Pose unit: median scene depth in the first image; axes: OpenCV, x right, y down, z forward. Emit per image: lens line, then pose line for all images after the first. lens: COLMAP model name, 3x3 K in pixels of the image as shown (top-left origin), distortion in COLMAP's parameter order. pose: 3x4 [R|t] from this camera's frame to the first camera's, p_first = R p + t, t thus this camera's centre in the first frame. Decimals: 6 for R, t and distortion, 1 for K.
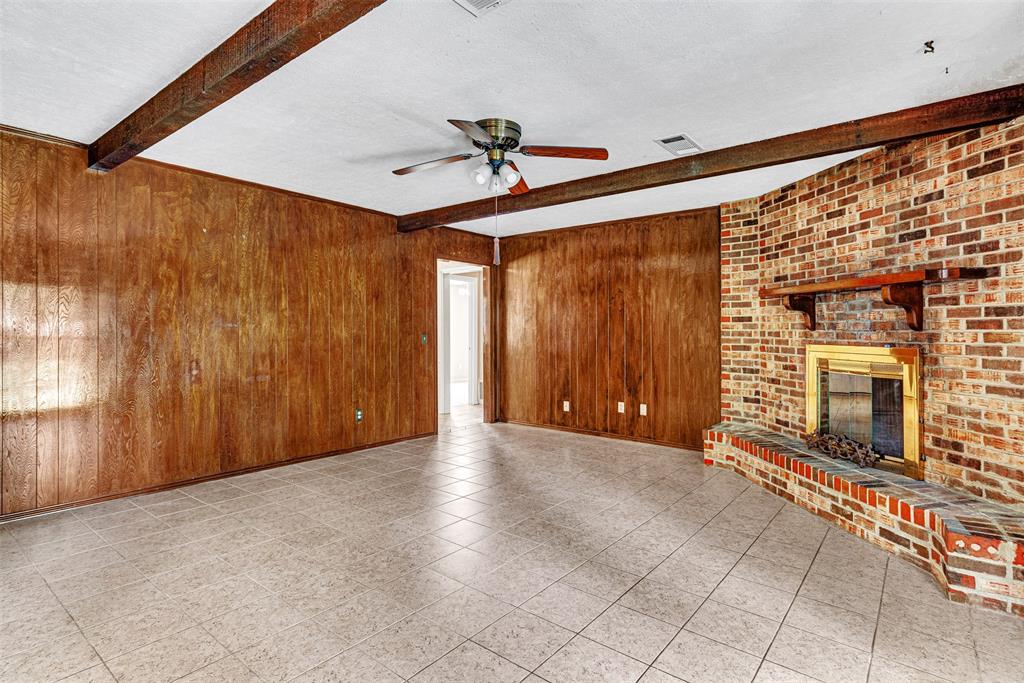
lens RADIAL K [[515.6, 0, 513.9], [0, 515.6, 334.1], [0, 0, 1]] dist [-0.000675, 0.001859]
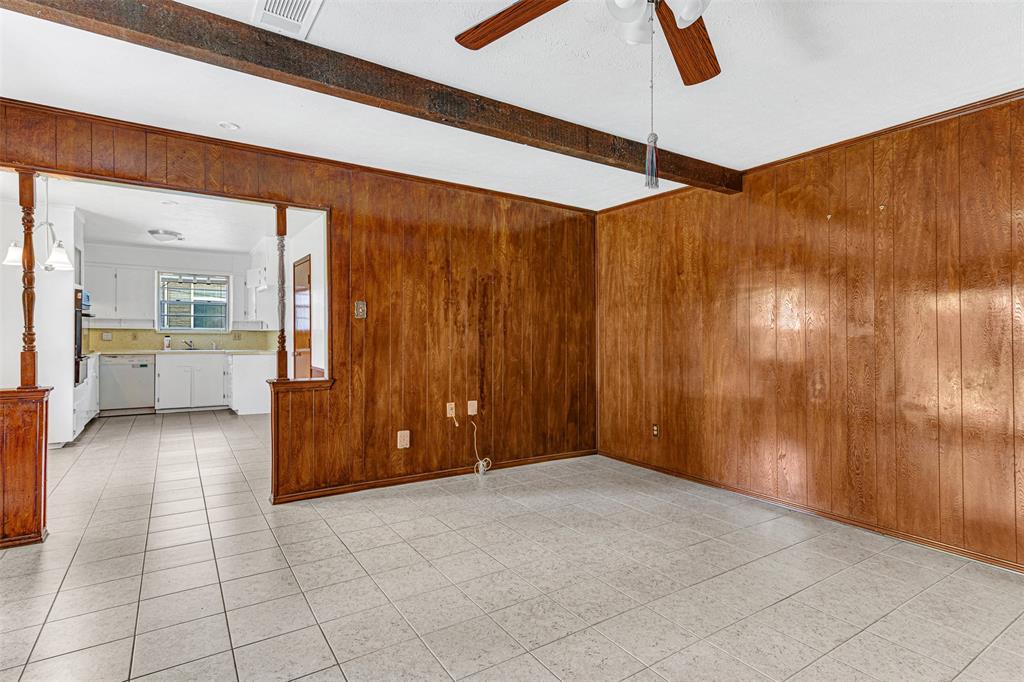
lens RADIAL K [[513.3, 0, 516.1], [0, 513.3, 348.0], [0, 0, 1]] dist [0.007999, 0.001282]
pose [[-0.307063, 0.013356, -0.951596, 0.351071], [-0.011865, 0.999770, 0.017861, 0.002297], [0.951615, 0.016775, -0.306834, 0.807155]]
